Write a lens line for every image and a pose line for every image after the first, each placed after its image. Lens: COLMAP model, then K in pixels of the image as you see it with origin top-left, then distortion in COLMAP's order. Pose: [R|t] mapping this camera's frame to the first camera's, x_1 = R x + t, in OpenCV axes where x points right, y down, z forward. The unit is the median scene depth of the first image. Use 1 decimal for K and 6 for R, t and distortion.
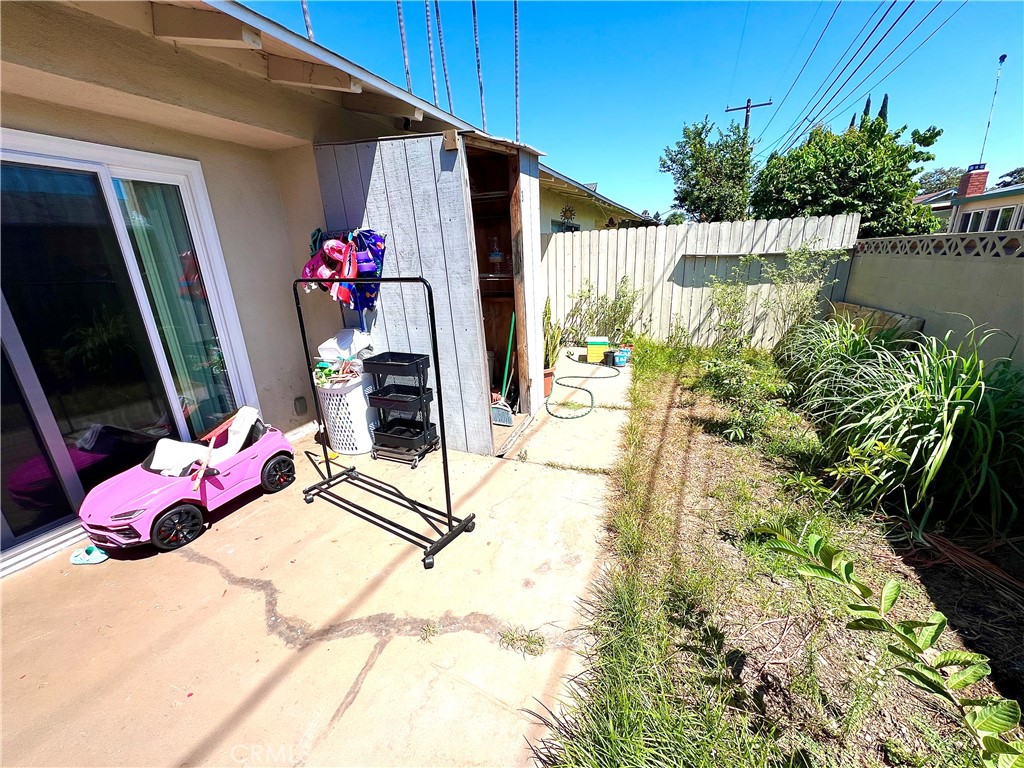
lens RADIAL K [[406.5, 0, 512.2], [0, 406.5, 384.6], [0, 0, 1]] dist [0.001509, 0.000250]
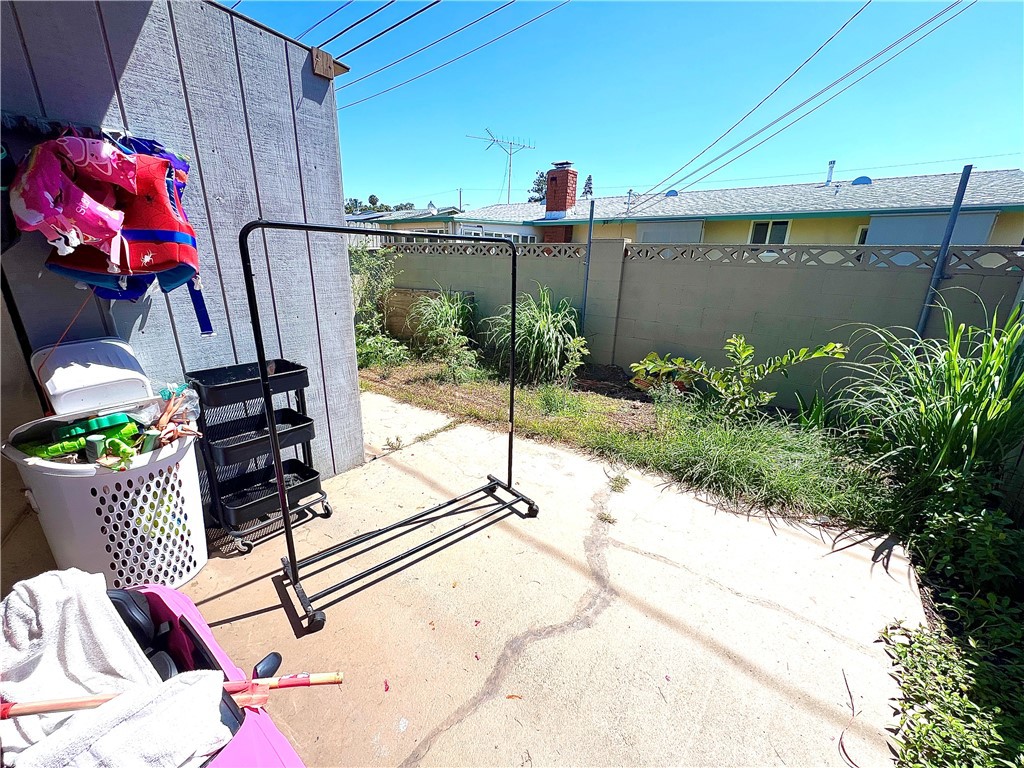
lens RADIAL K [[406.5, 0, 513.0], [0, 406.5, 383.0], [0, 0, 1]] dist [0.001509, 0.000250]
pose [[0.254339, -0.239012, 0.937115, -0.883153], [0.254590, 0.951350, 0.173545, -0.061460], [-0.933003, 0.194441, 0.302816, 0.516741]]
